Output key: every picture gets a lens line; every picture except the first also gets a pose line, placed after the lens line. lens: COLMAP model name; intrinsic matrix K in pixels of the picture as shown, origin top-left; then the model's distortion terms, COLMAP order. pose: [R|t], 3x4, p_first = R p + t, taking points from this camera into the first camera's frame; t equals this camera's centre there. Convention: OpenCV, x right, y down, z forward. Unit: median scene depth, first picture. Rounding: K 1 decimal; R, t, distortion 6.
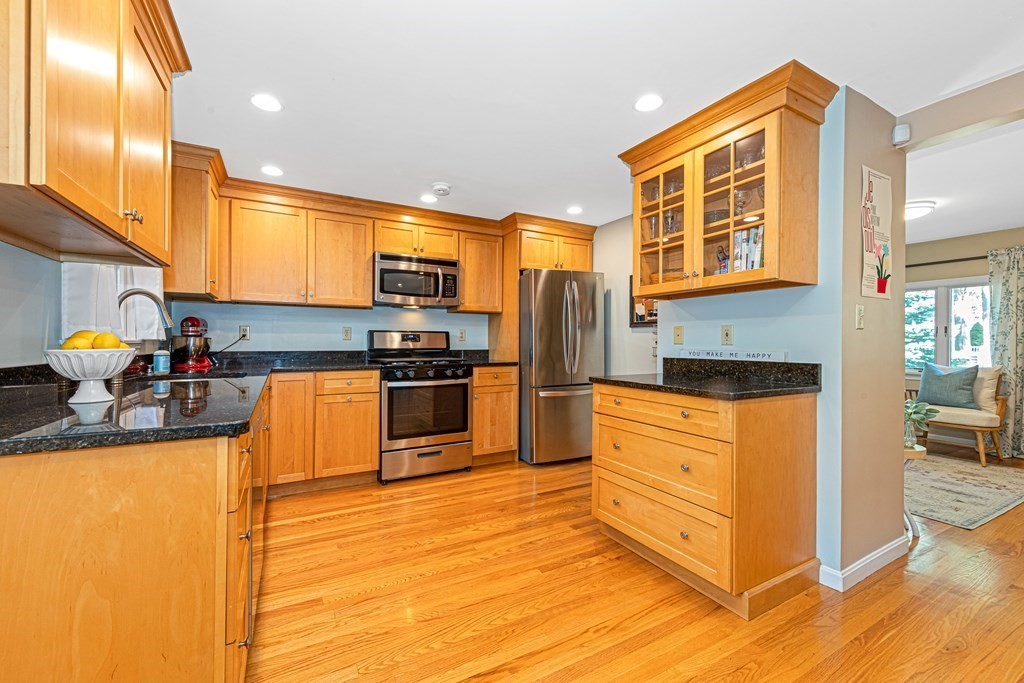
lens RADIAL K [[414.3, 0, 514.5], [0, 414.3, 339.0], [0, 0, 1]] dist [0.005997, -0.000049]
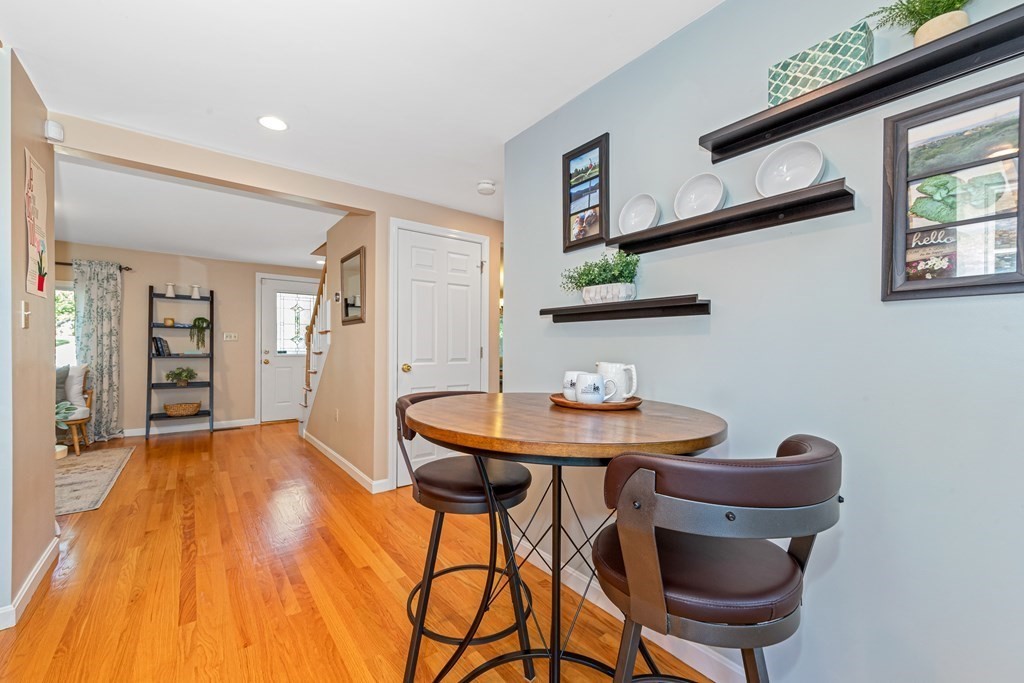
lens RADIAL K [[408.3, 0, 501.3], [0, 408.3, 349.6], [0, 0, 1]] dist [0.006150, -0.000201]
pose [[-0.147532, -0.011496, 0.988991, -0.115951], [-0.013580, 0.999862, 0.009597, -0.000362], [-0.988964, -0.012015, -0.147667, 0.059815]]
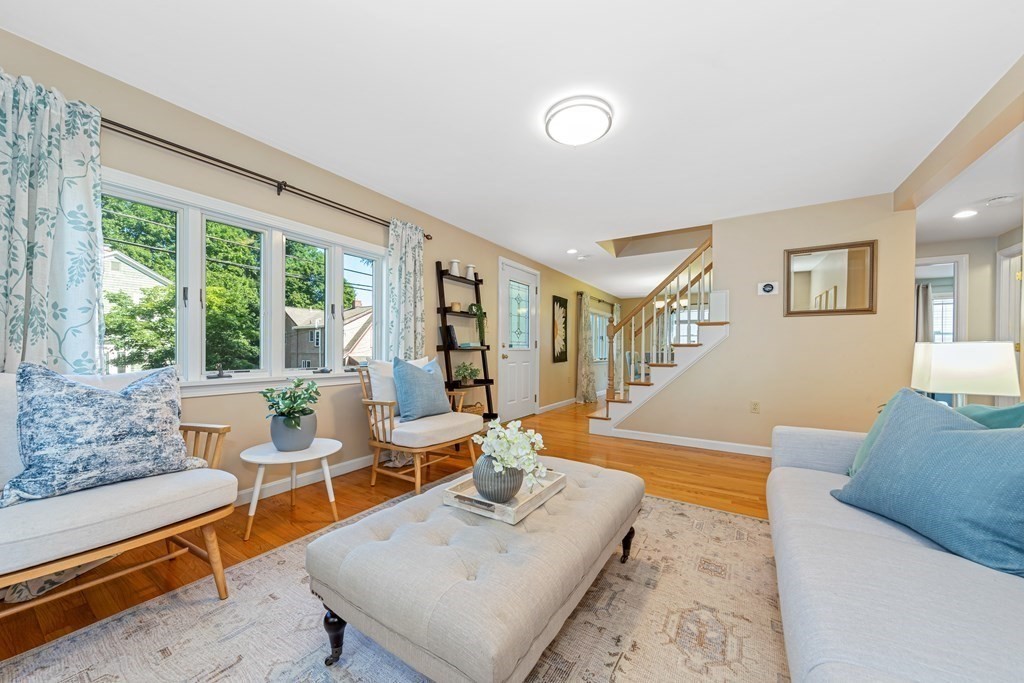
lens RADIAL K [[362.6, 0, 508.0], [0, 362.6, 346.8], [0, 0, 1]] dist [-0.004338, -0.000461]
pose [[-0.470867, -0.006493, 0.882180, 0.494558], [-0.019231, 0.999811, -0.002906, 0.046813], [-0.881995, -0.018333, -0.470903, 1.376941]]
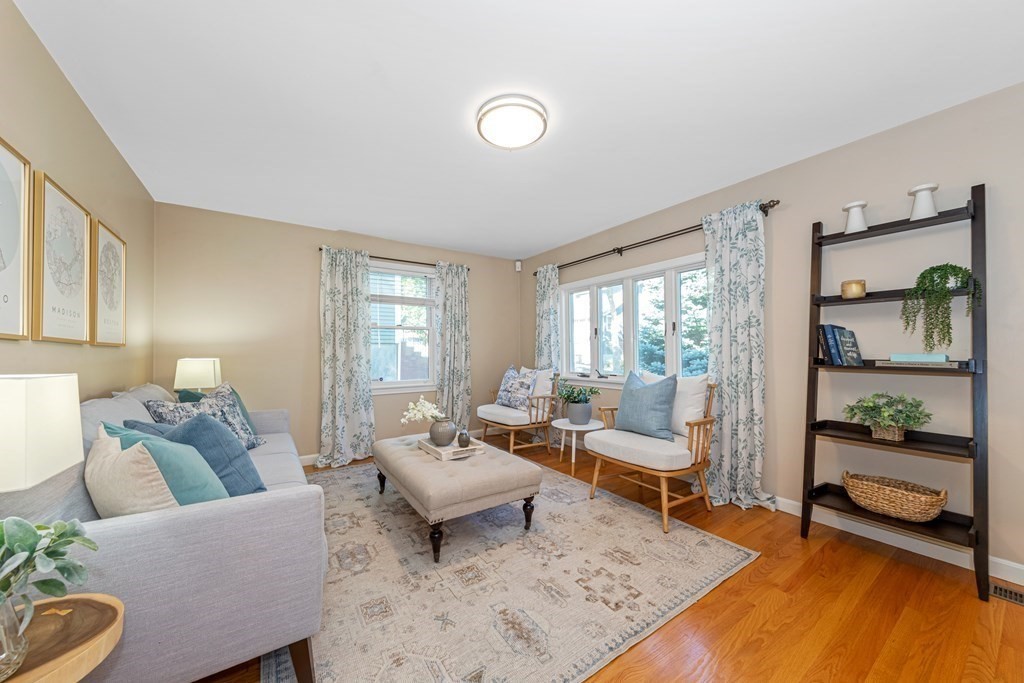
lens RADIAL K [[362.6, 0, 507.7], [0, 362.6, 344.4], [0, 0, 1]] dist [-0.004338, -0.000461]
pose [[0.995840, -0.014217, 0.089998, 0.894690], [0.015218, 0.999830, -0.010444, 0.016853], [-0.089834, 0.011770, 0.995887, 0.488697]]
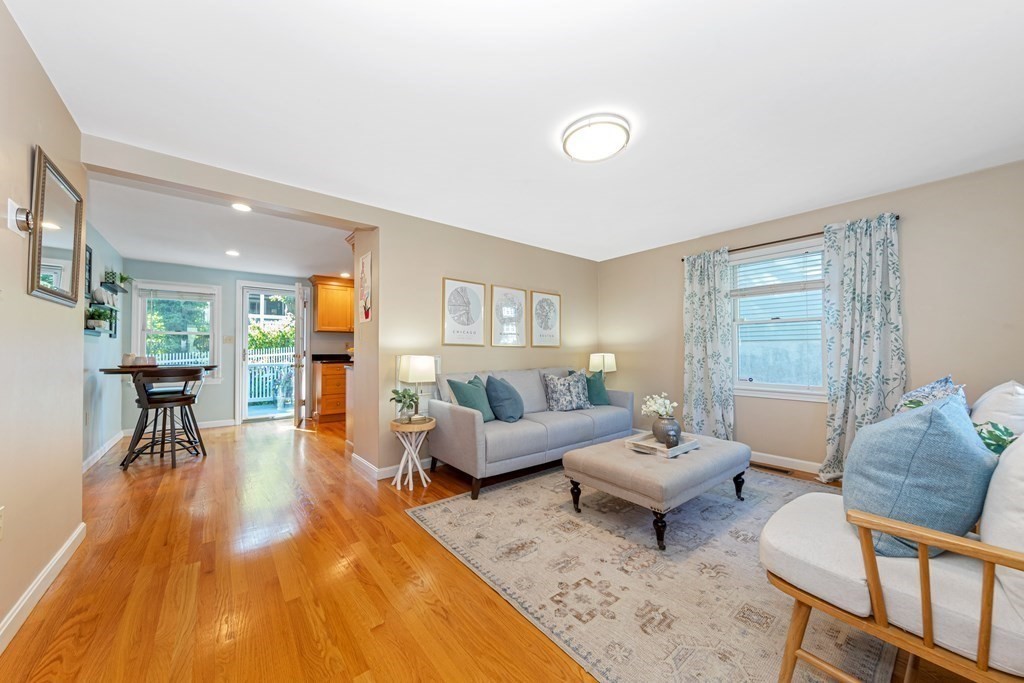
lens RADIAL K [[362.6, 0, 502.8], [0, 362.6, 344.5], [0, 0, 1]] dist [-0.004338, -0.000461]
pose [[0.158214, -0.026981, -0.987036, 1.486783], [0.011853, 0.999606, -0.025424, 0.024793], [0.987334, -0.007677, 0.158472, 0.775271]]
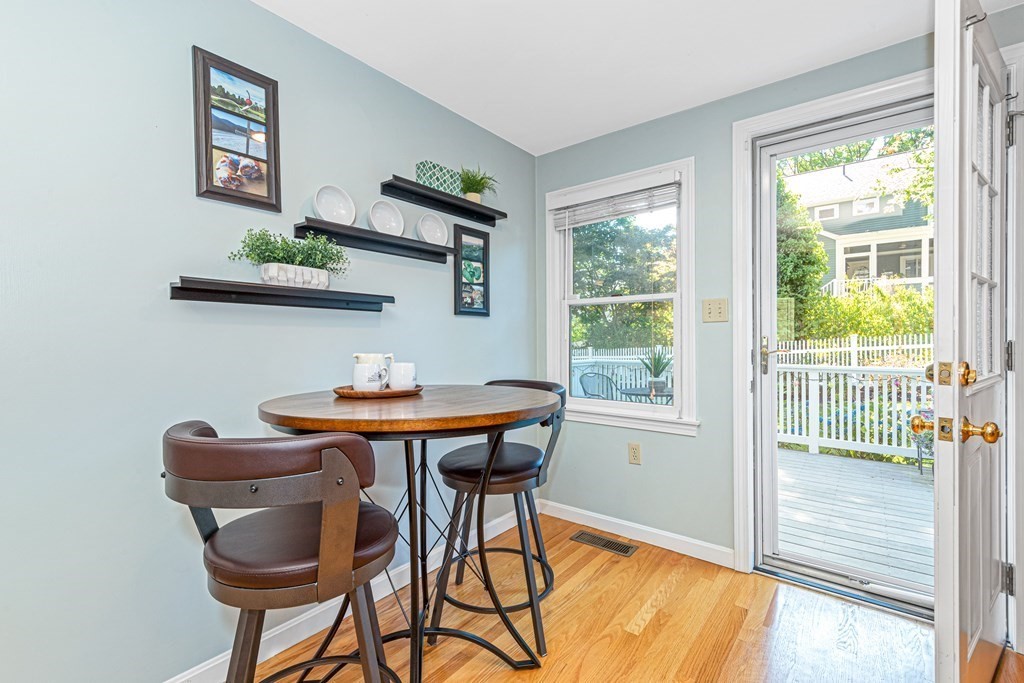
lens RADIAL K [[464.2, 0, 513.0], [0, 464.2, 337.0], [0, 0, 1]] dist [0.007423, -0.000453]
pose [[-0.916152, -0.003170, -0.400819, 0.330248], [0.003113, 0.999882, -0.015023, 0.005985], [0.400819, -0.015011, -0.916034, 0.388794]]
